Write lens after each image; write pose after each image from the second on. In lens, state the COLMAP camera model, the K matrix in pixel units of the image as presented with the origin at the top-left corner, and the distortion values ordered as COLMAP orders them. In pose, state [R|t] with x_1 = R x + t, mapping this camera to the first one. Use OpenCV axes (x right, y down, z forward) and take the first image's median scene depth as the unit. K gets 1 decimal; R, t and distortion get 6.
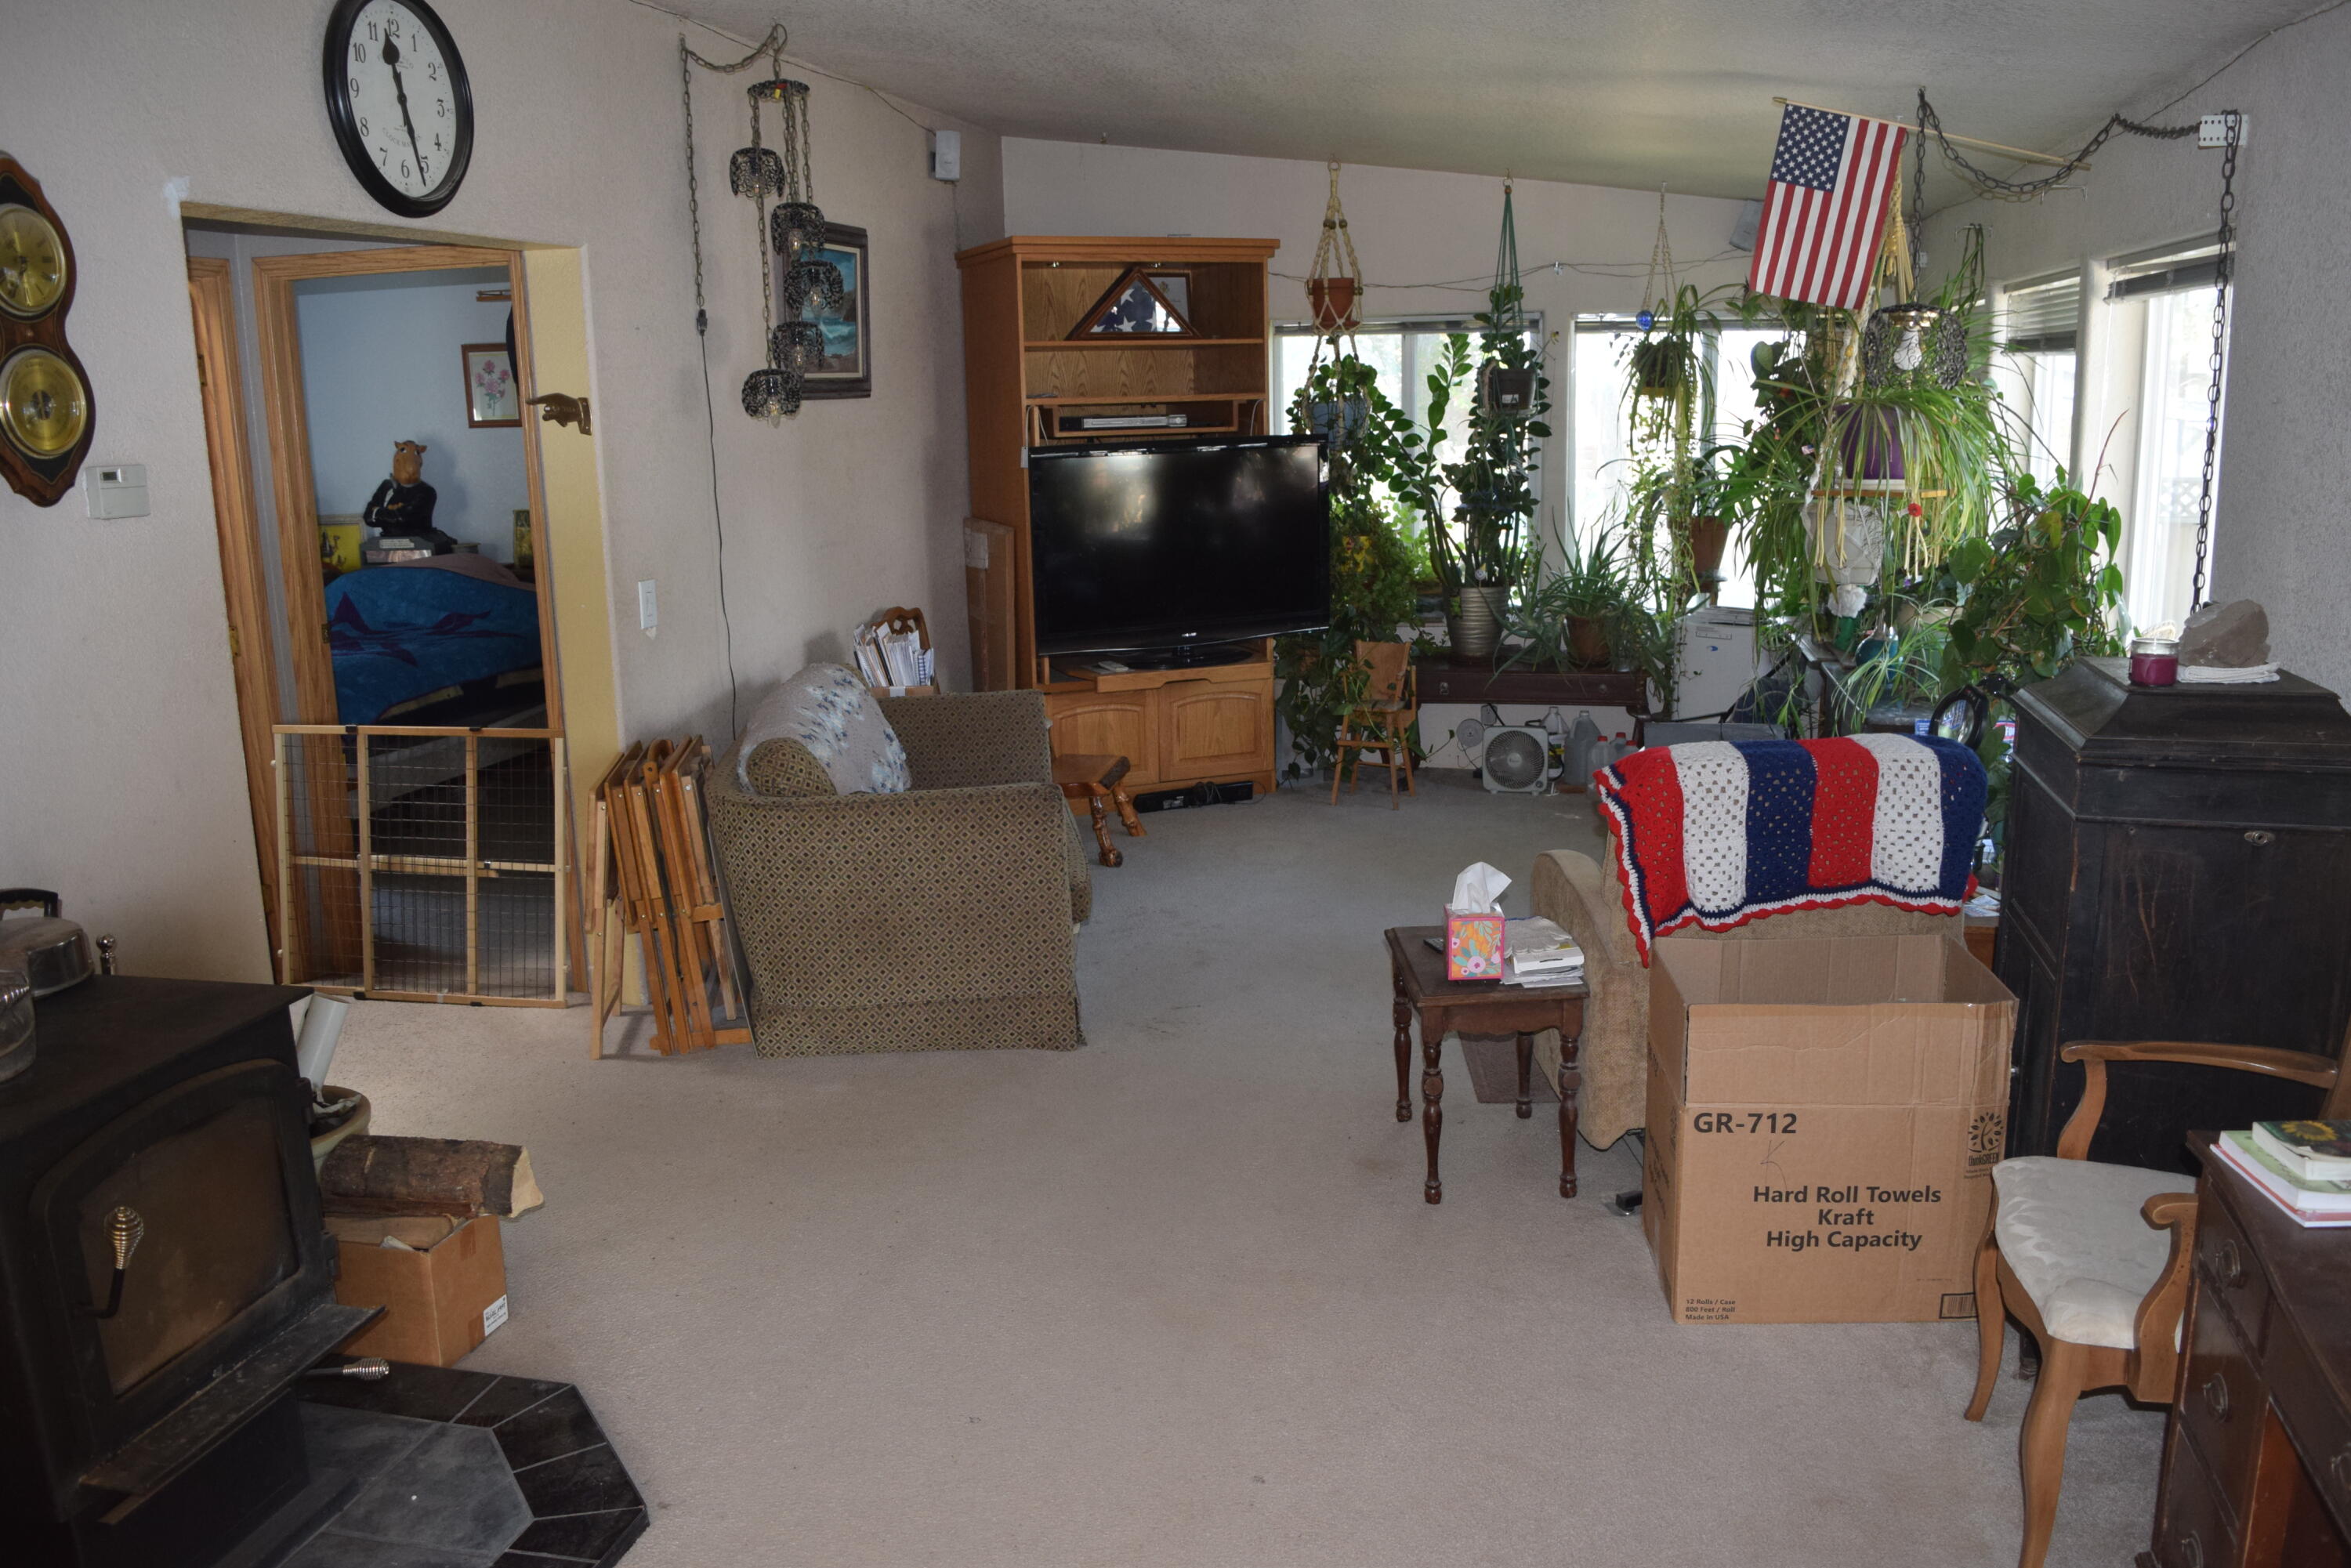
lens RADIAL K [[1853.7, 0, 1181.6], [0, 1853.7, 782.5], [0, 0, 1]] dist [-0.085946, -0.002541]
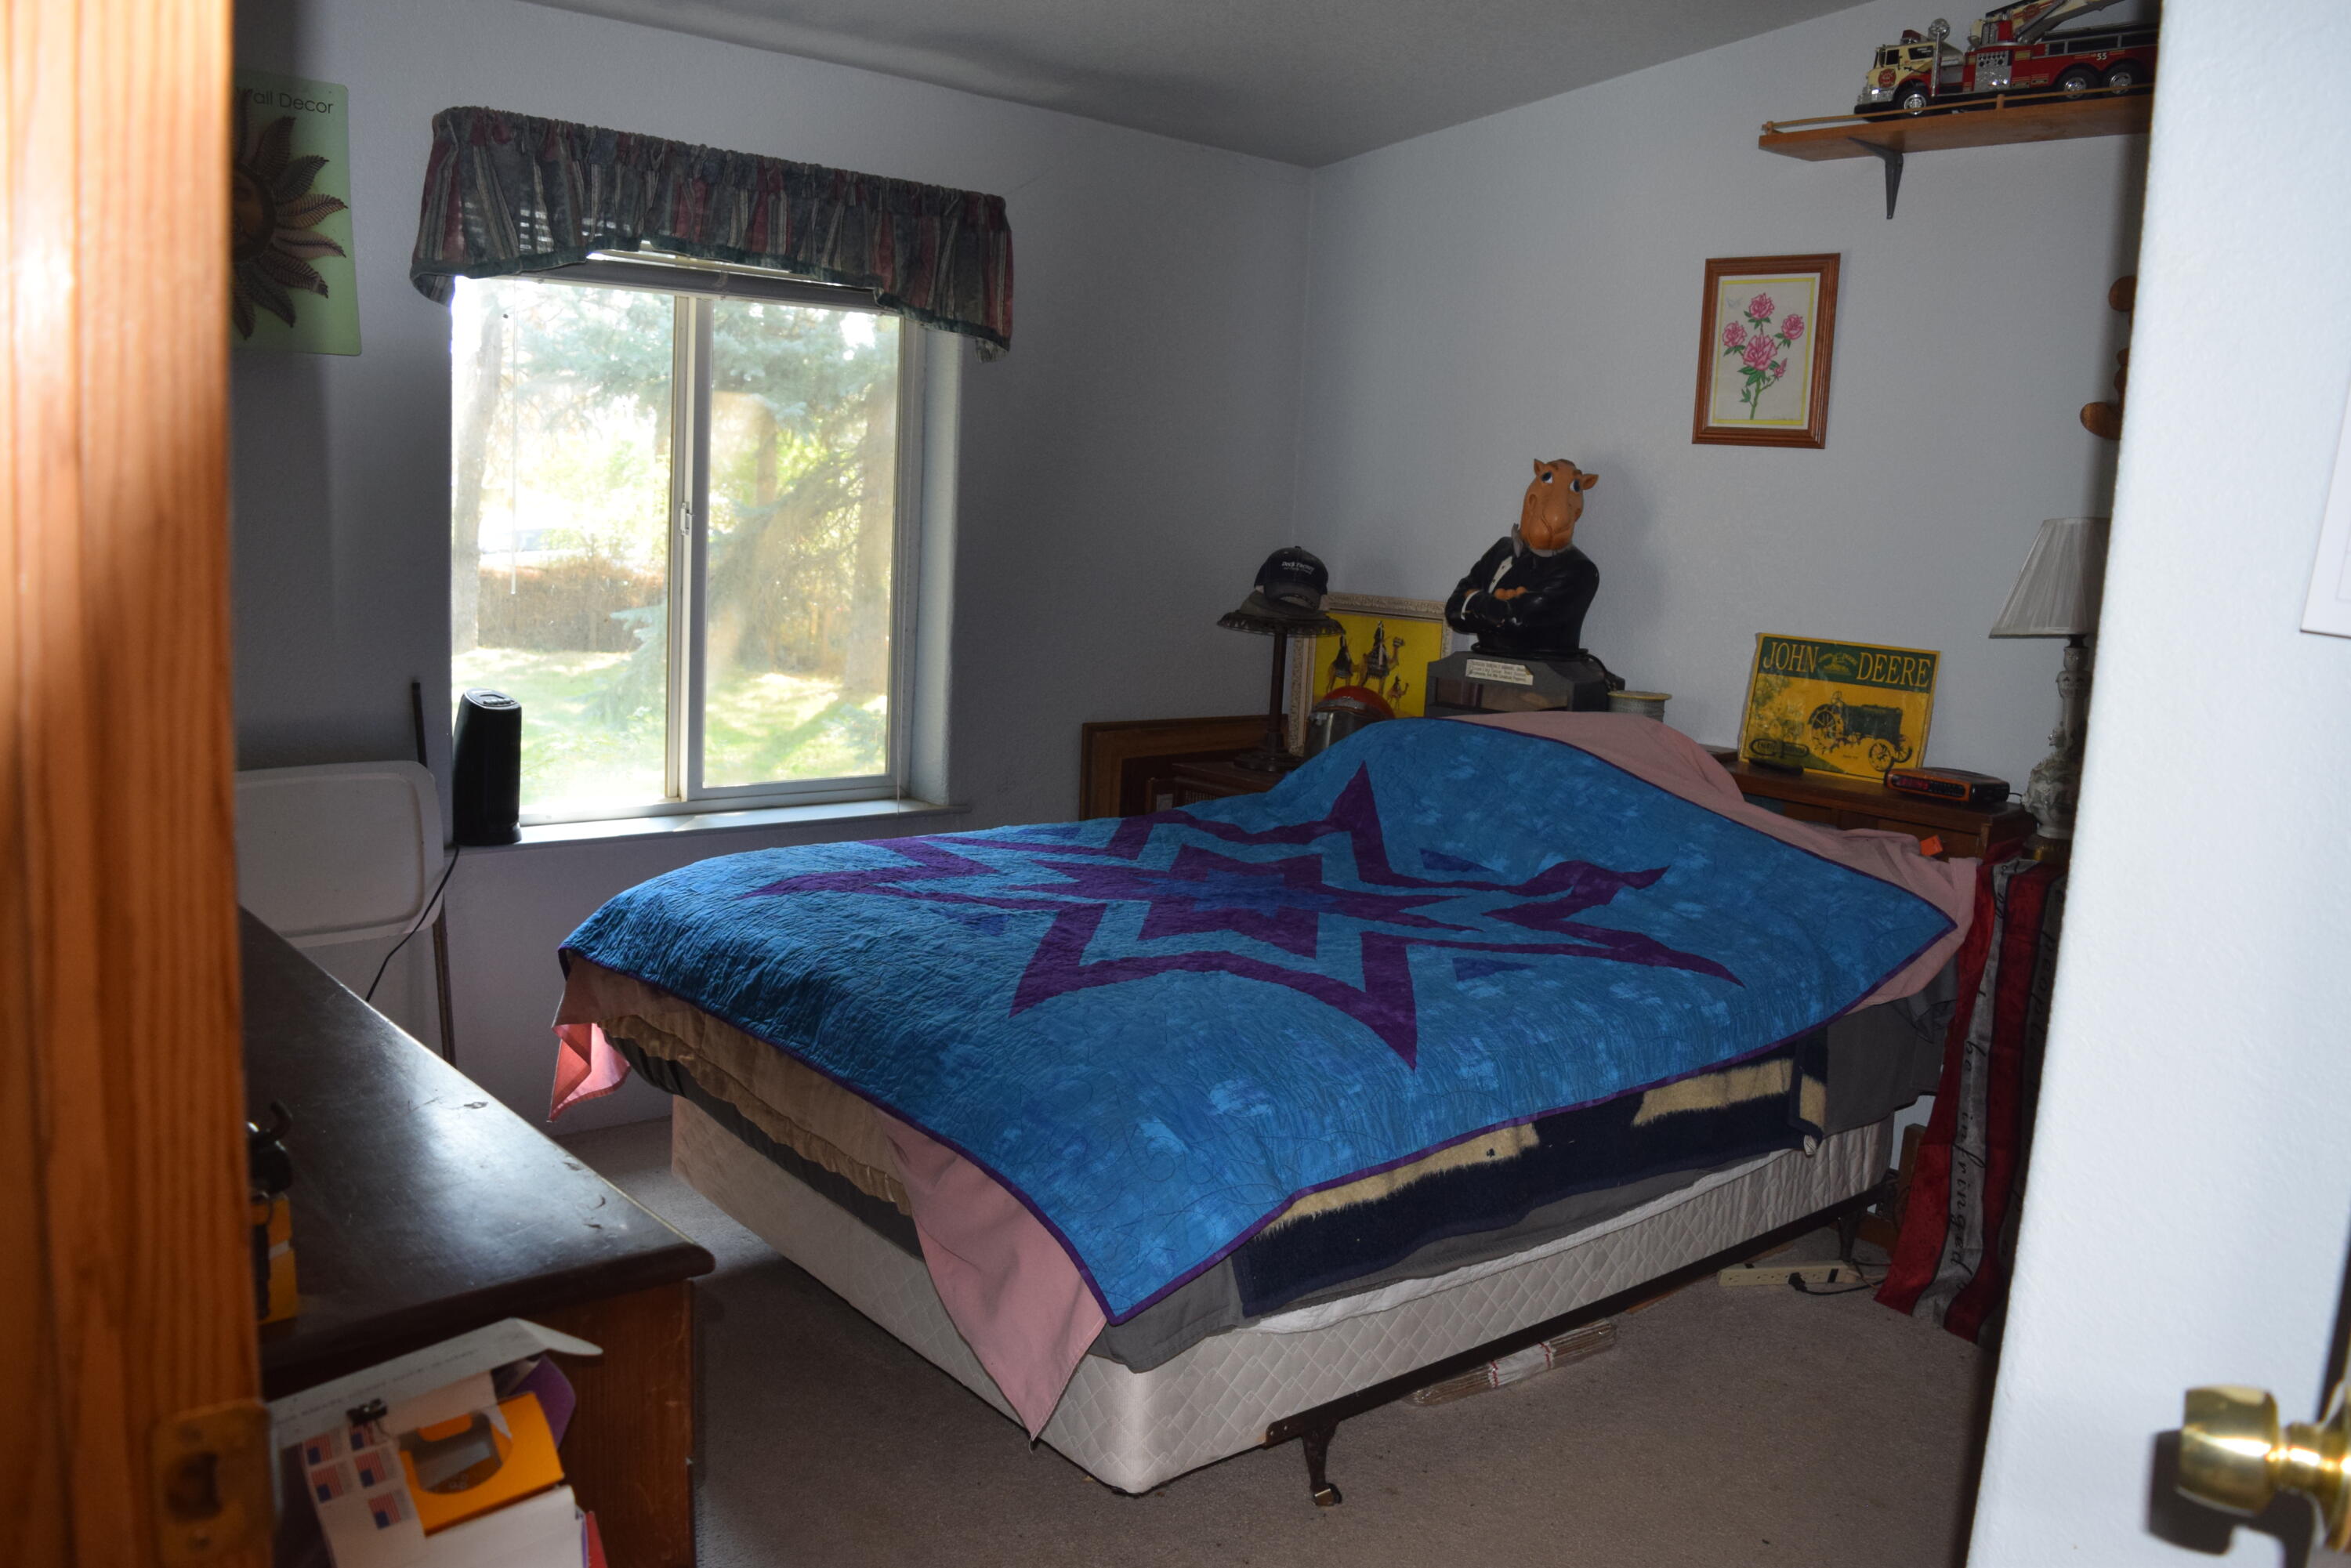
lens RADIAL K [[1853.7, 0, 1177.4], [0, 1853.7, 782.4], [0, 0, 1]] dist [-0.085946, -0.002541]
pose [[0.801921, 0.157440, -0.576312, -0.217393], [-0.196538, 0.980480, -0.005624, -0.084121], [0.564177, 0.117777, 0.817211, 0.564908]]
